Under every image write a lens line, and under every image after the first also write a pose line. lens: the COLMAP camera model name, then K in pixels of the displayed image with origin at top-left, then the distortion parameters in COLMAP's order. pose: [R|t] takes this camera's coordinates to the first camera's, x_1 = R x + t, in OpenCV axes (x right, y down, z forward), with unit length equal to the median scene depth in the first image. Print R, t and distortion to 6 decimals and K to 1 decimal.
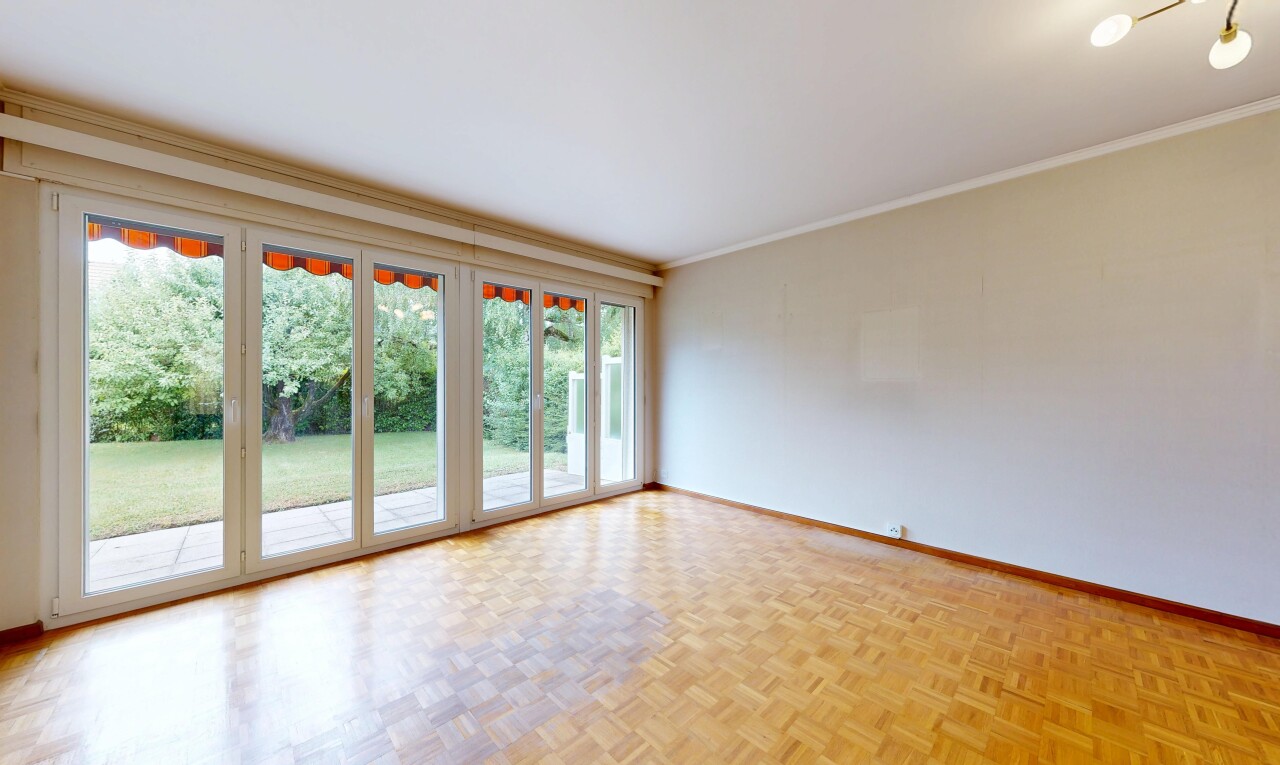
lens RADIAL K [[433.4, 0, 640.0], [0, 433.4, 382.5], [0, 0, 1]] dist [-0.000009, -0.000038]
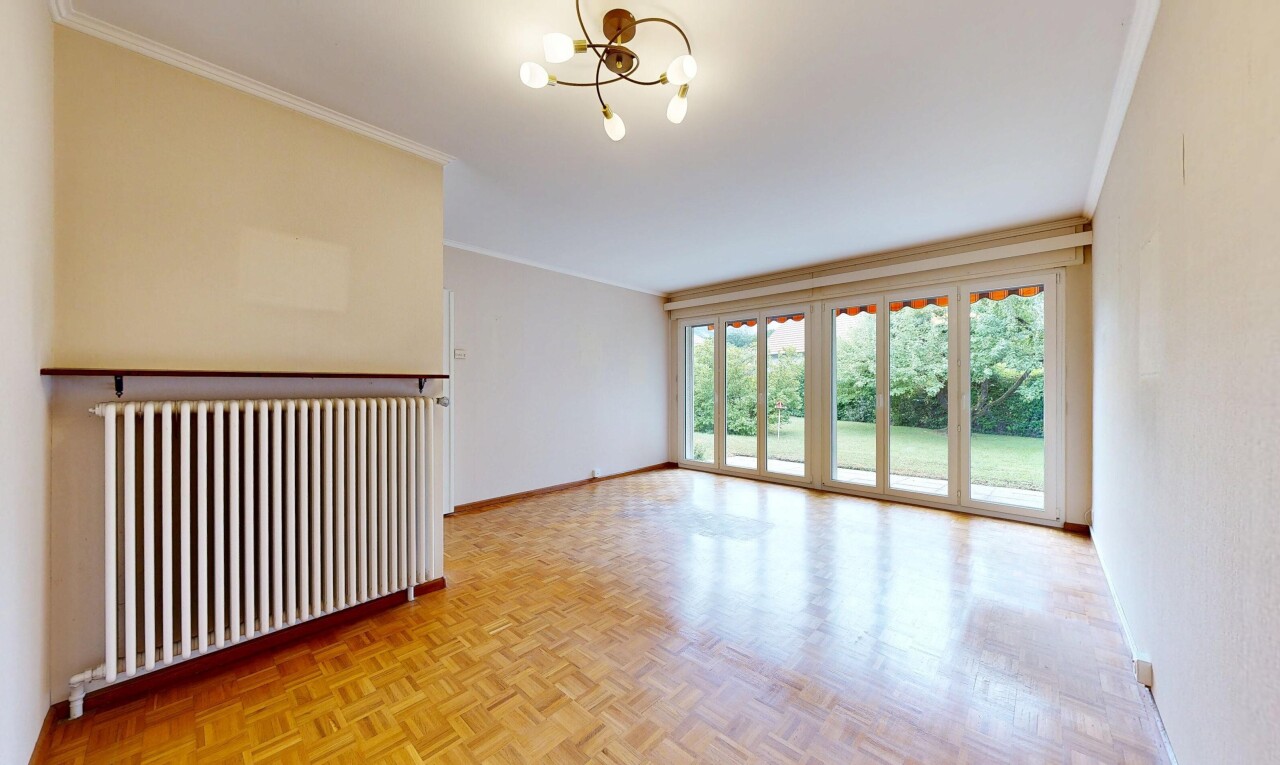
lens RADIAL K [[433.4, 0, 640.0], [0, 433.4, 382.5], [0, 0, 1]] dist [-0.000009, -0.000038]
pose [[0.054818, -0.006238, -0.998477, 0.700215], [0.003763, 0.999975, -0.006041, 0.000526], [0.998489, -0.003427, 0.054841, 0.242288]]
